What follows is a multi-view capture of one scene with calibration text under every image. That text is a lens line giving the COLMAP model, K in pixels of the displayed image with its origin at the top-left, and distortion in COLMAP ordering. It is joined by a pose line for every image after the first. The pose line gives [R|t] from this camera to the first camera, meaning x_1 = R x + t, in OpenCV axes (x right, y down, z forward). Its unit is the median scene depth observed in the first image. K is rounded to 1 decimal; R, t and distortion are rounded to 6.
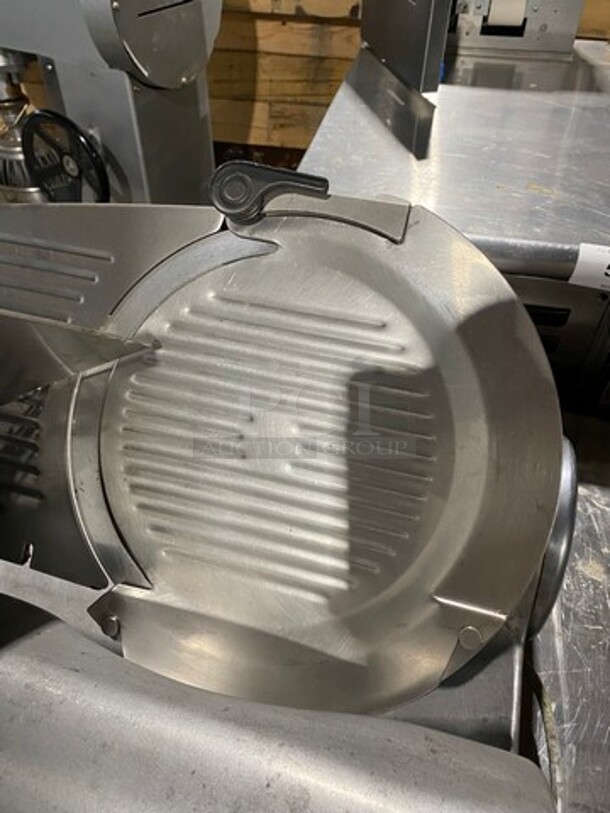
lens RADIAL K [[614.0, 0, 302.7], [0, 614.0, 404.1], [0, 0, 1]] dist [-0.002018, -0.010320]
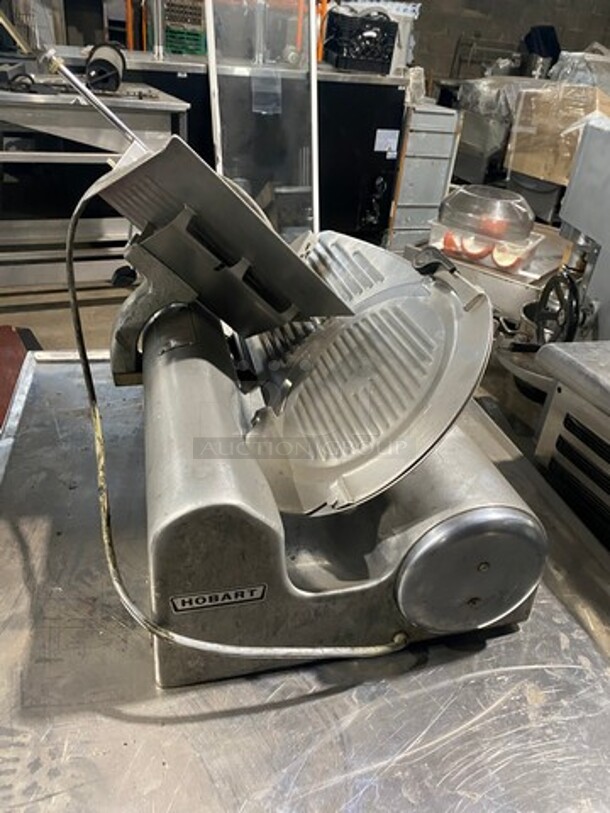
lens RADIAL K [[614.0, 0, 302.3], [0, 614.0, 412.0], [0, 0, 1]] dist [-0.002018, -0.010320]
pose [[0.468066, 0.477261, -0.743732, 0.391243], [-0.663849, 0.745412, 0.060547, 0.040629], [0.583283, 0.465385, 0.665731, -0.074744]]
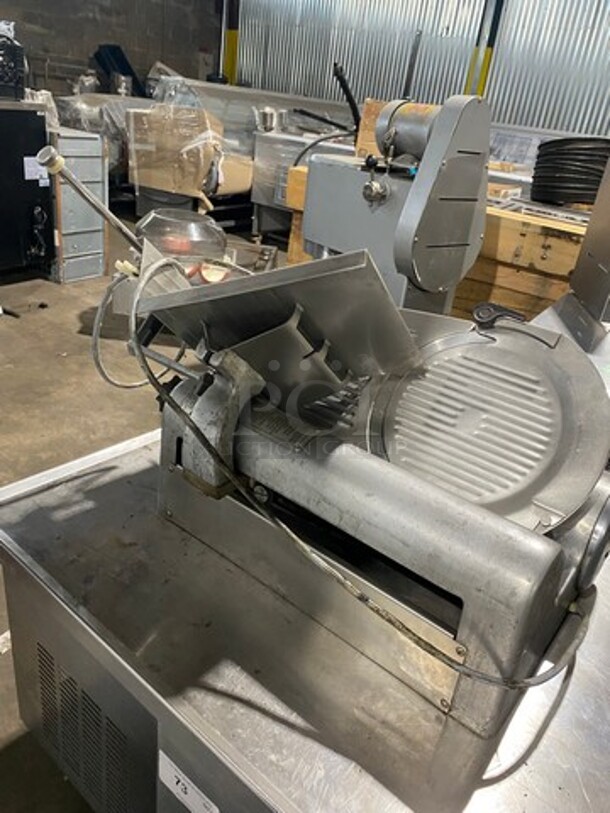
lens RADIAL K [[614.0, 0, 307.3], [0, 614.0, 399.2], [0, 0, 1]] dist [-0.002018, -0.010320]
pose [[0.923558, 0.247691, -0.292727, 0.010028], [-0.330850, 0.900638, -0.281762, 0.258569], [0.193851, 0.357072, 0.913740, -0.357392]]
